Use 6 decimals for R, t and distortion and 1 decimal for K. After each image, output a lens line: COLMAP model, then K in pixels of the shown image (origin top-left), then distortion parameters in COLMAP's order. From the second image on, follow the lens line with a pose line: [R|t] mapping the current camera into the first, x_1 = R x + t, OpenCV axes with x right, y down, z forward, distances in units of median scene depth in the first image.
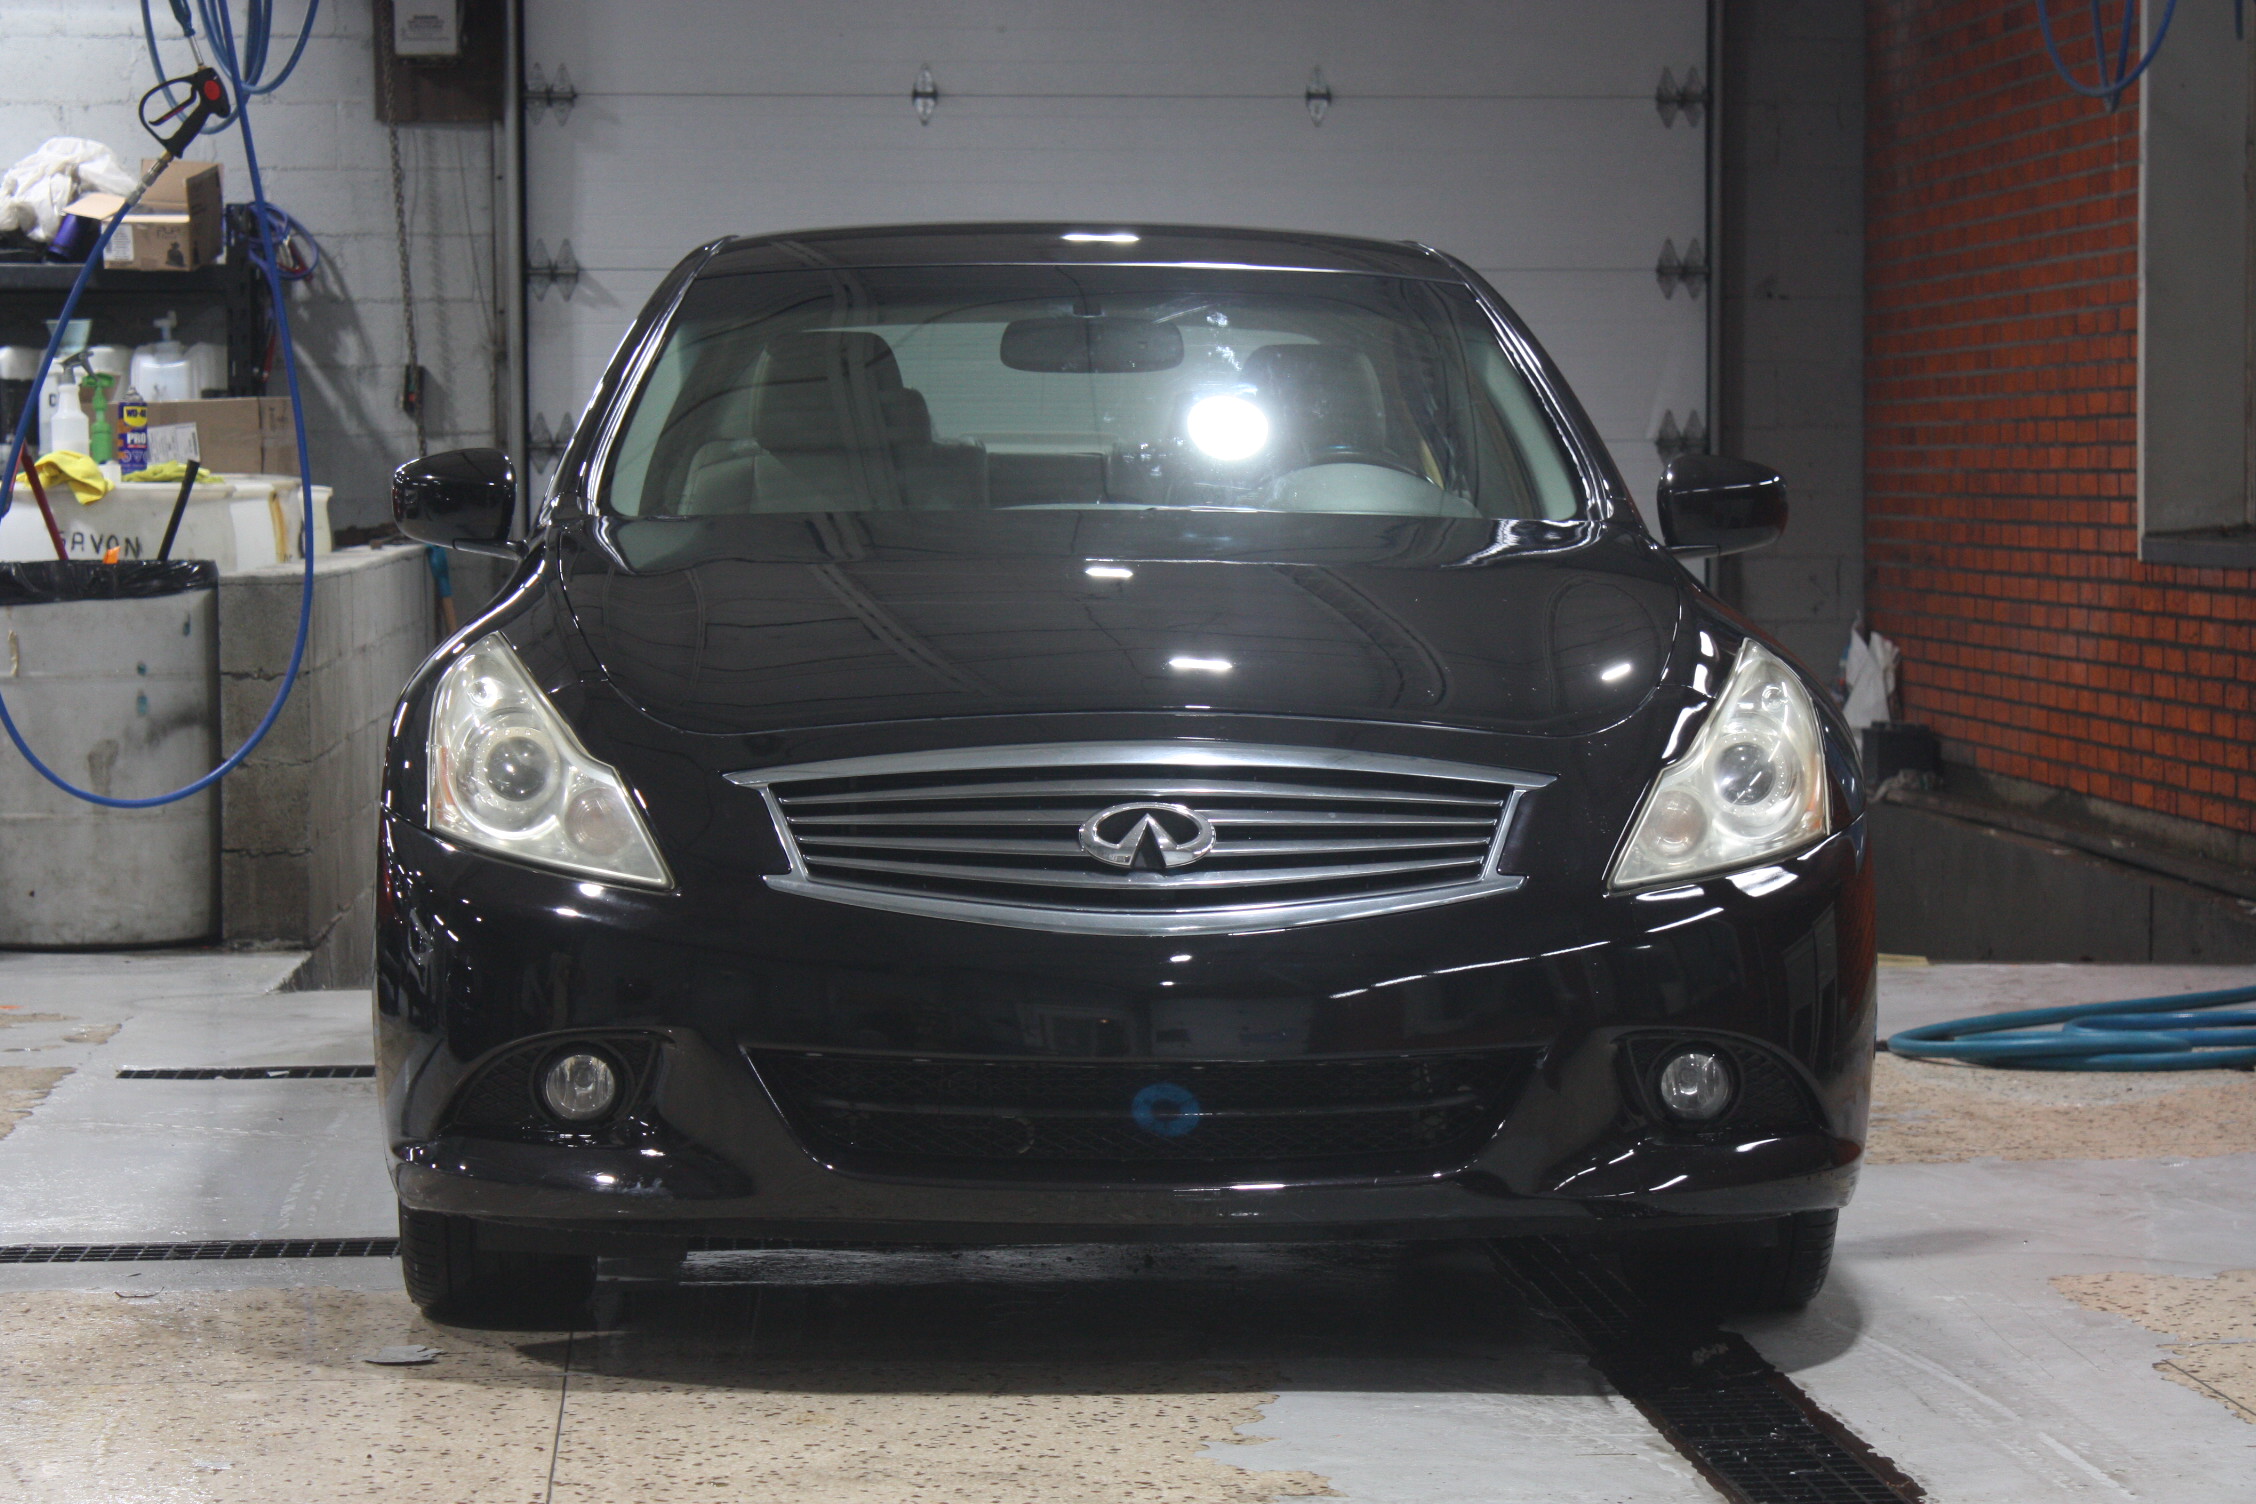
lens RADIAL K [[5867.5, 0, 1127.8], [0, 5867.5, 754.3], [0, 0, 1]] dist [0.251309, 0.000000]
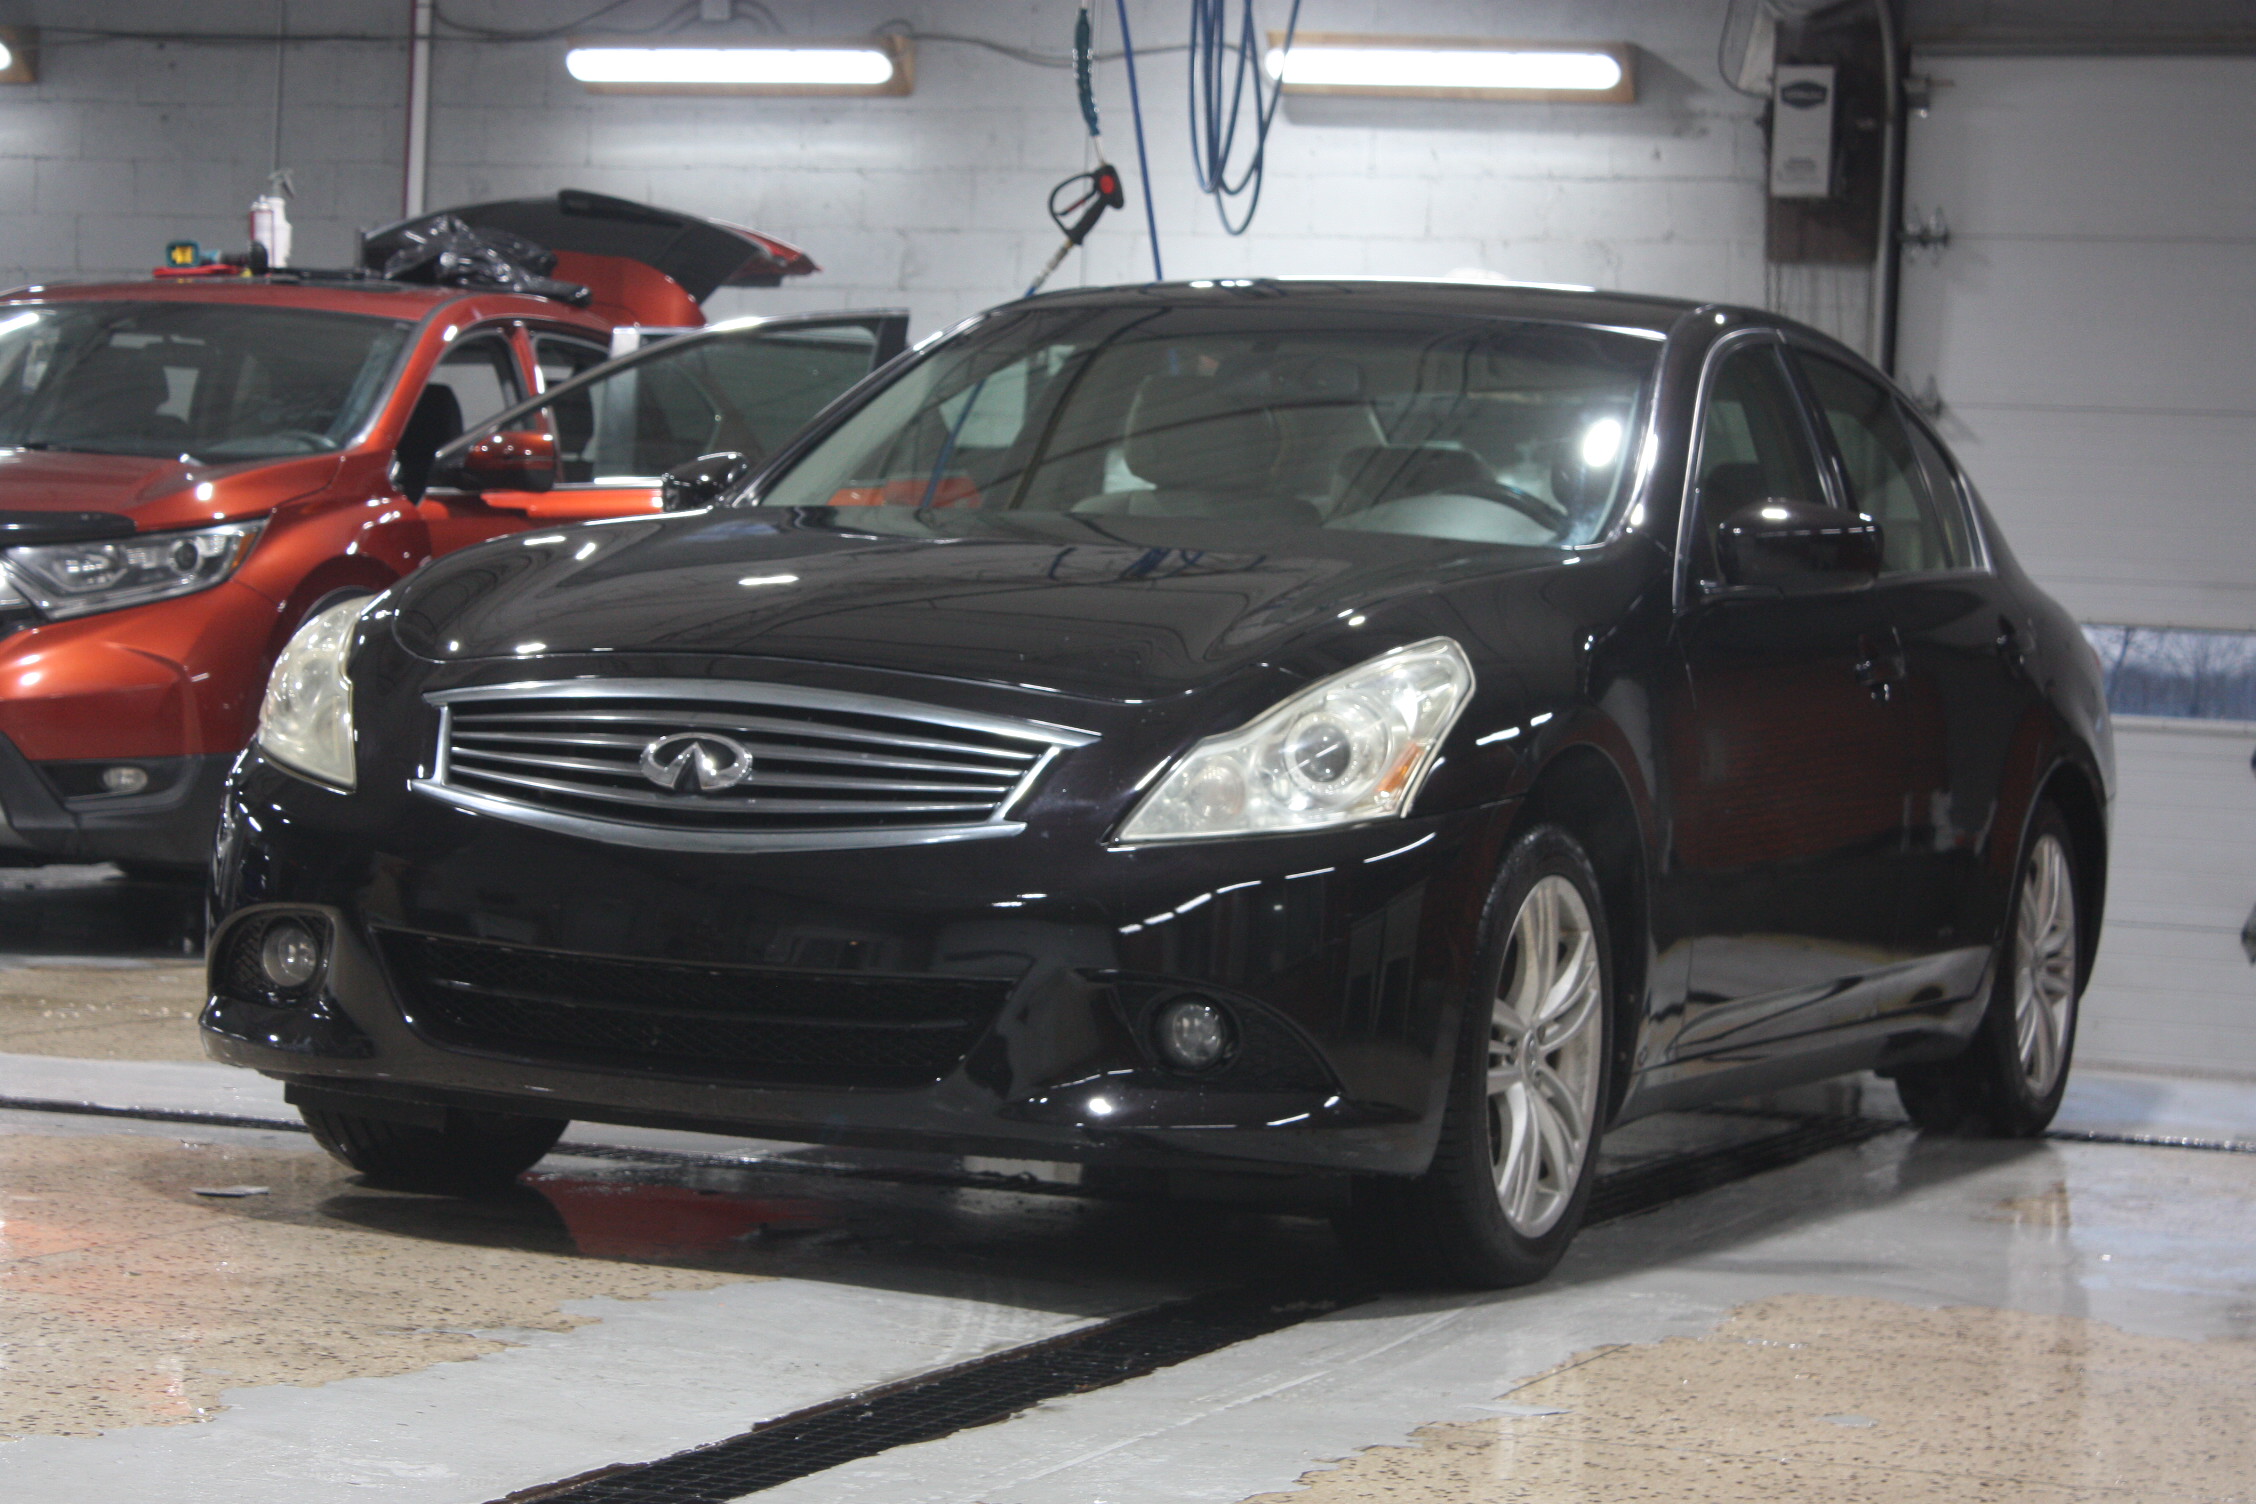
lens RADIAL K [[5867.5, 0, 1129.0], [0, 5867.5, 750.0], [0, 0, 1]] dist [0.251309, 0.000000]
pose [[0.900649, 0.057763, -0.430691, 0.327532], [-0.075305, 0.996877, -0.023778, 0.018760], [0.427973, 0.053849, 0.902186, 0.017264]]
